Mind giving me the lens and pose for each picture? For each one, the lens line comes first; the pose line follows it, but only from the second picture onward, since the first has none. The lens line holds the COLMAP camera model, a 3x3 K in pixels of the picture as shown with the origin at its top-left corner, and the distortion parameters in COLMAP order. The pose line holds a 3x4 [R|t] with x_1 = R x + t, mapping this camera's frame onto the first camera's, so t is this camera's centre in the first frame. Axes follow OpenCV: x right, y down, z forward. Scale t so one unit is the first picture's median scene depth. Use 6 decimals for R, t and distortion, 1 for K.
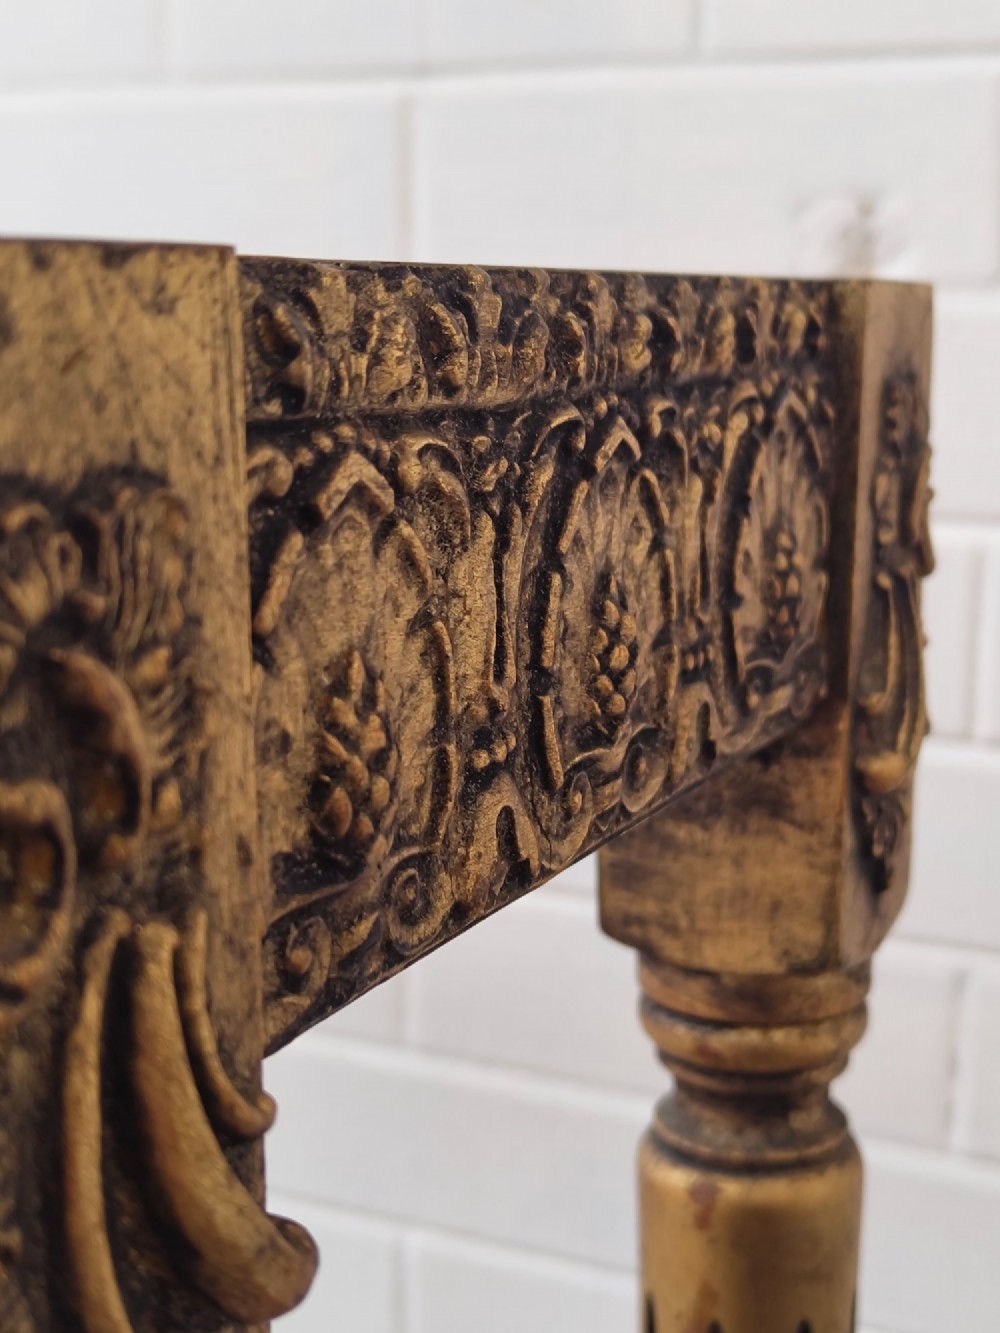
lens RADIAL K [[1868.9, 0, 488.5], [0, 1868.9, 672.3], [0, 0, 1]] dist [0.059980, 0.000000]
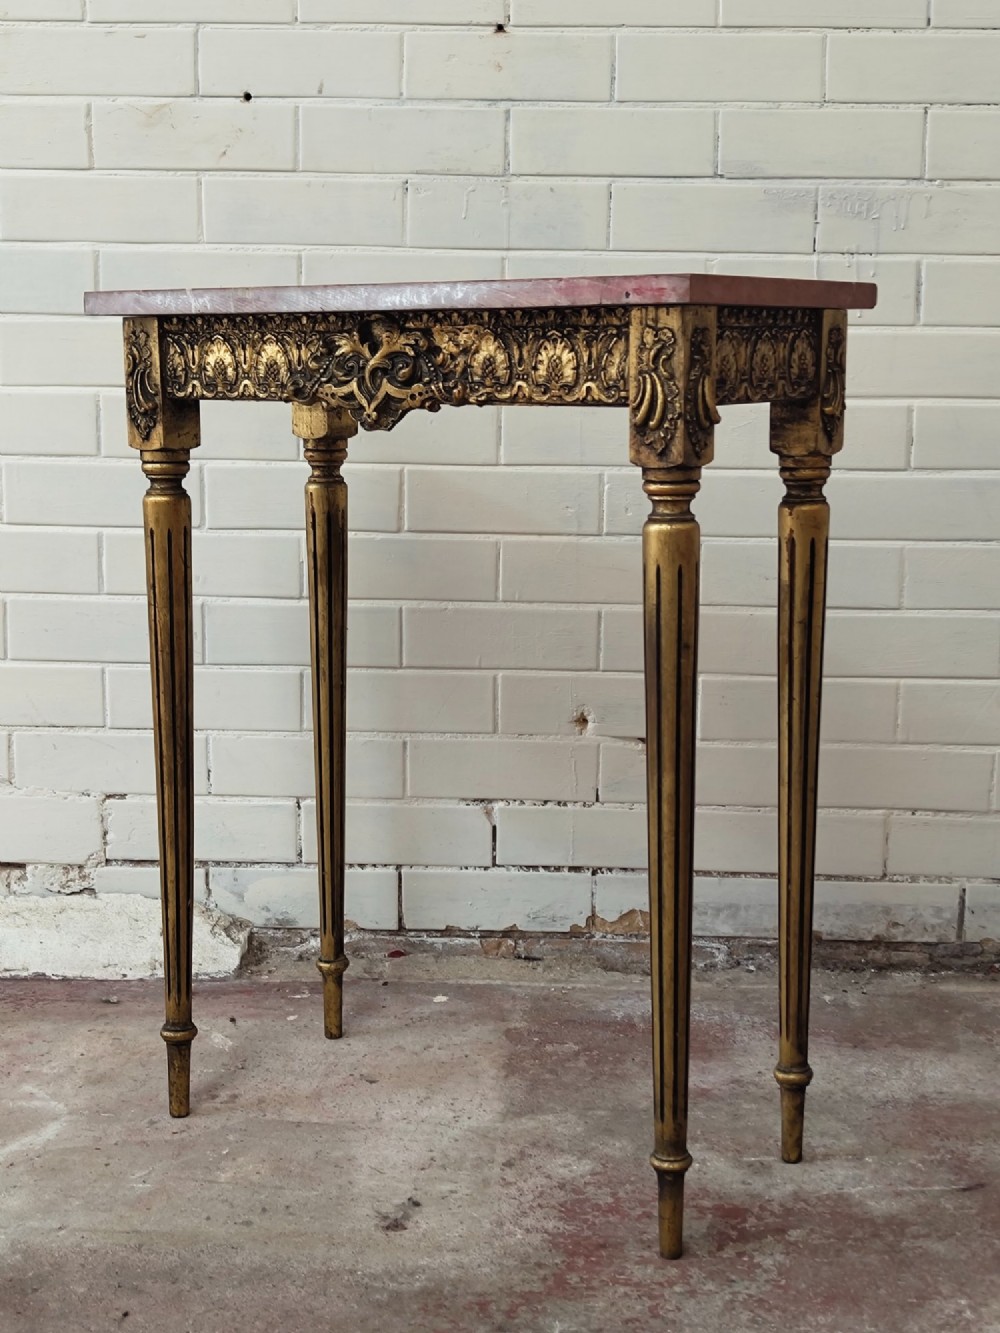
lens RADIAL K [[1868.9, 0, 513.6], [0, 1868.9, 682.2], [0, 0, 1]] dist [0.059980, 0.000000]
pose [[0.989254, 0.029942, -0.143108, 0.130069], [-0.031224, 0.999490, -0.006715, 0.881646], [0.142834, 0.011111, 0.989684, -4.235024]]
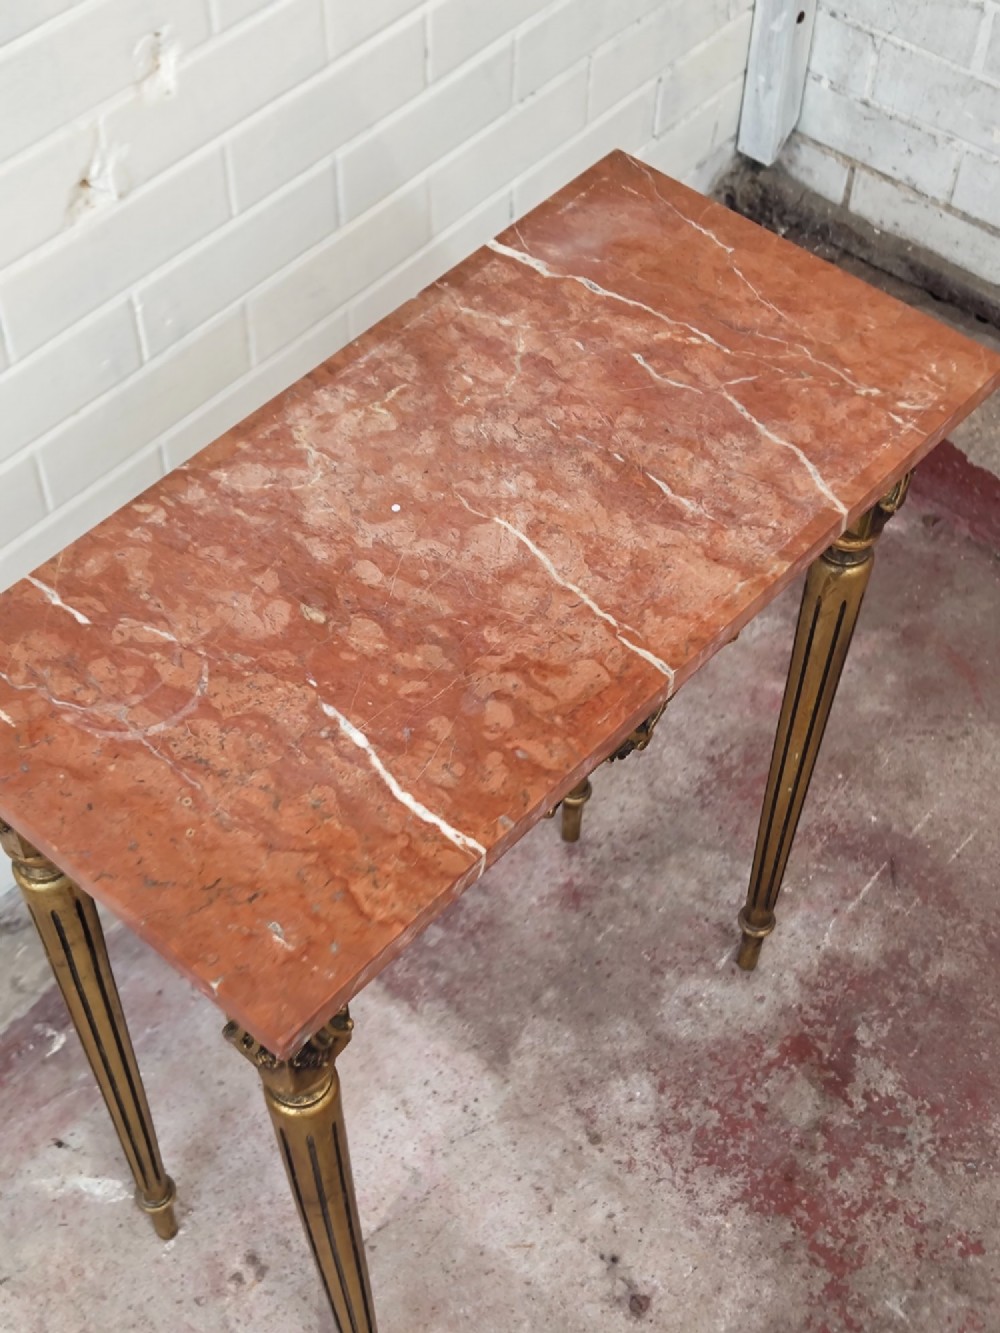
lens RADIAL K [[1868.9, 0, 518.8], [0, 1868.9, 712.9], [0, 0, 1]] dist [0.059980, 0.000000]
pose [[0.727338, -0.541743, 0.421299, -2.528822], [0.102317, 0.692628, 0.714001, -2.672231], [-0.678609, -0.476214, 0.559204, -0.962451]]
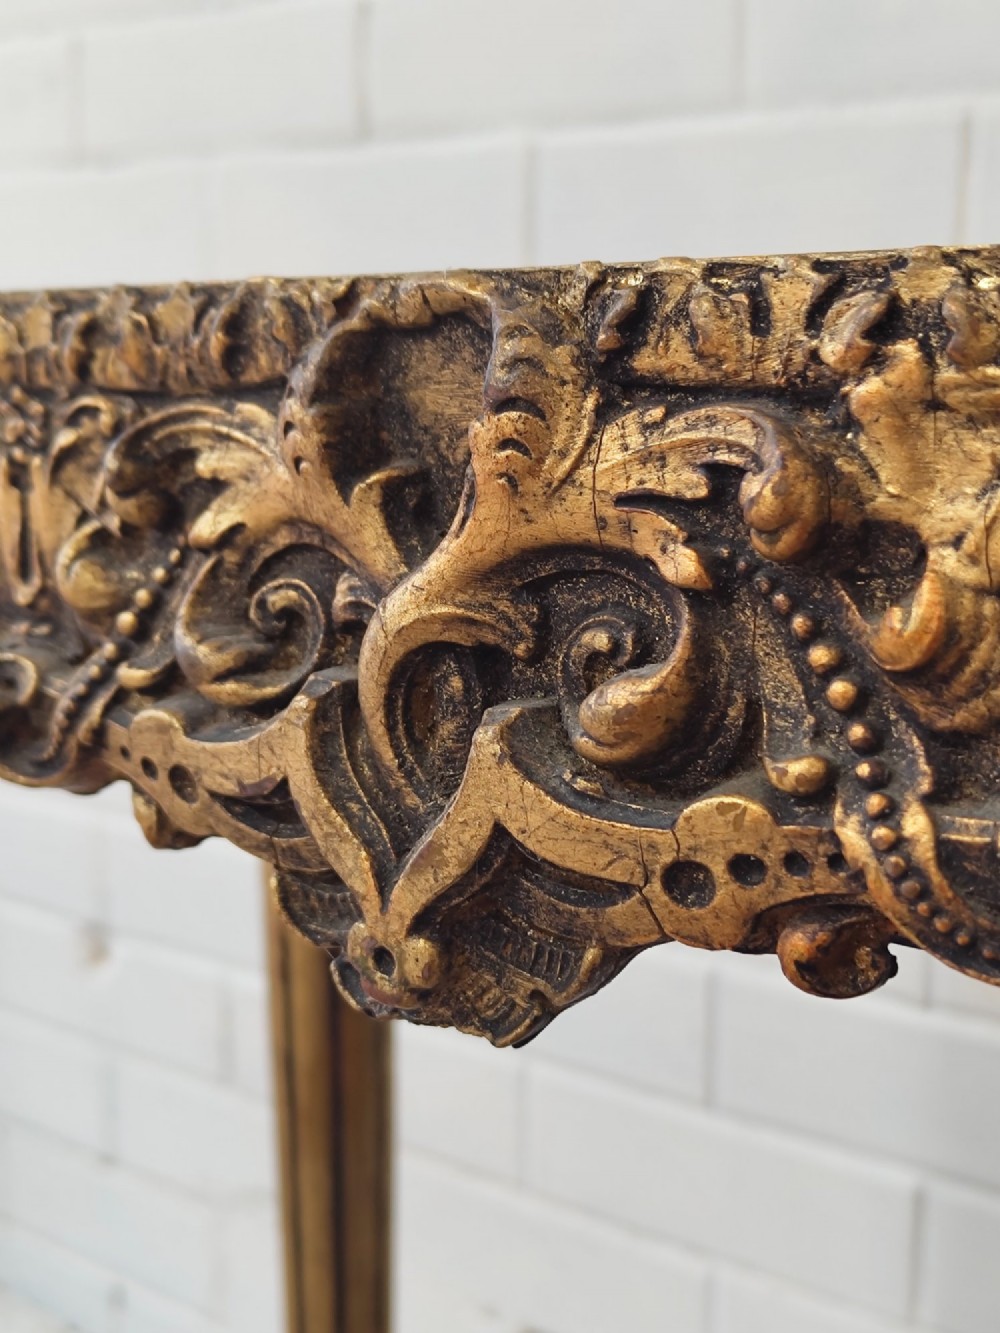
lens RADIAL K [[1868.9, 0, 558.8], [0, 1868.9, 669.5], [0, 0, 1]] dist [0.059980, 0.000000]
pose [[0.978821, 0.033244, -0.202002, -0.805379], [-0.035582, 0.999335, -0.007954, 0.006048], [0.201604, 0.014973, 0.979353, 0.080314]]
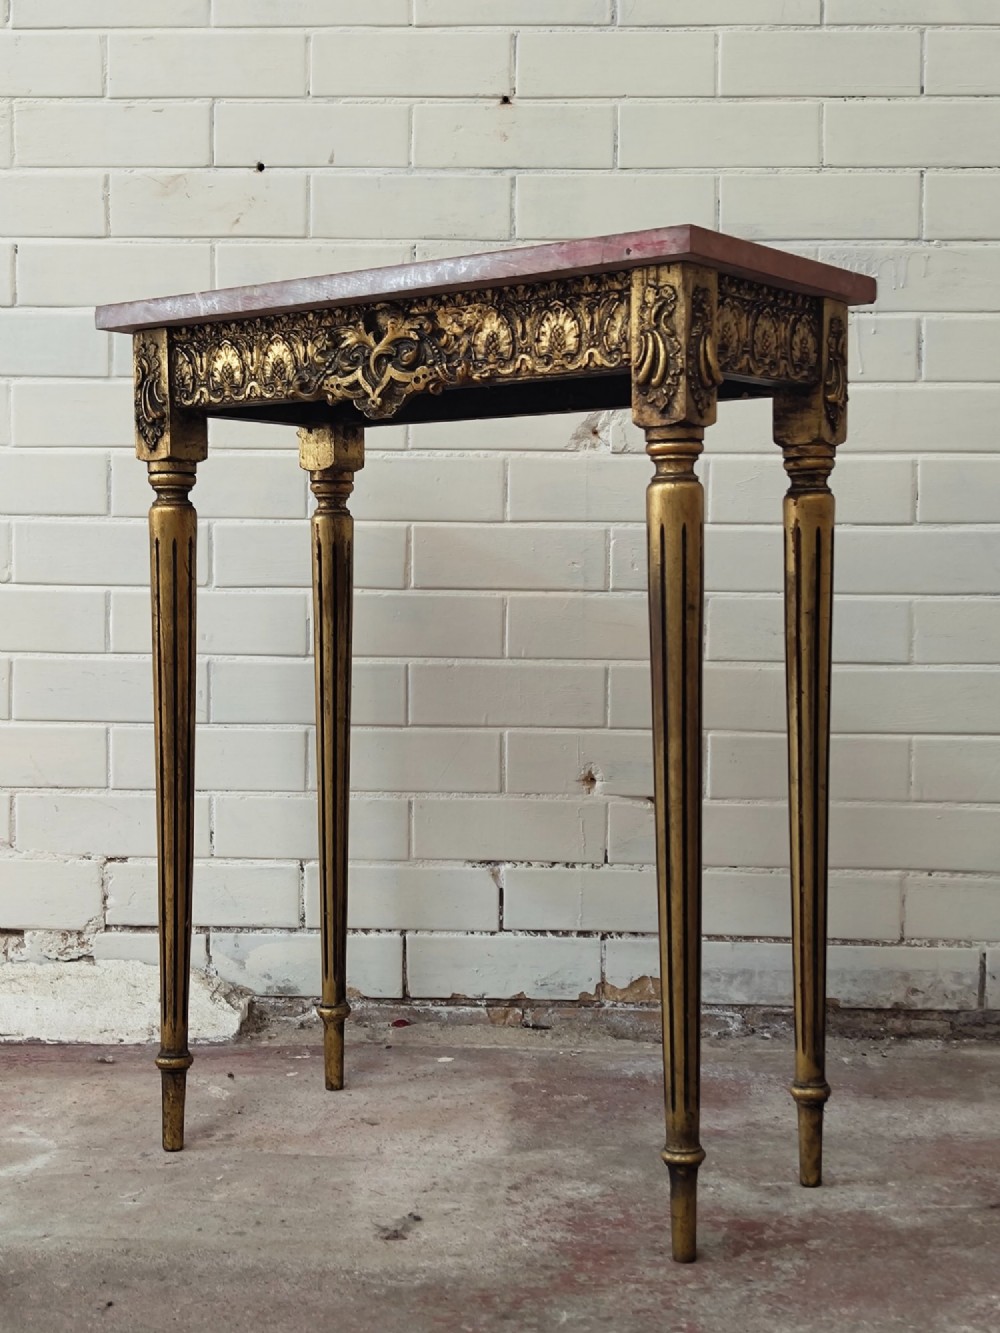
lens RADIAL K [[1868.9, 0, 500.9], [0, 1868.9, 688.5], [0, 0, 1]] dist [0.059980, 0.000000]
pose [[0.987229, 0.010042, -0.158990, 0.157839], [-0.030487, 0.991474, -0.126686, 1.564242], [0.156363, 0.129915, 0.979118, -4.119140]]
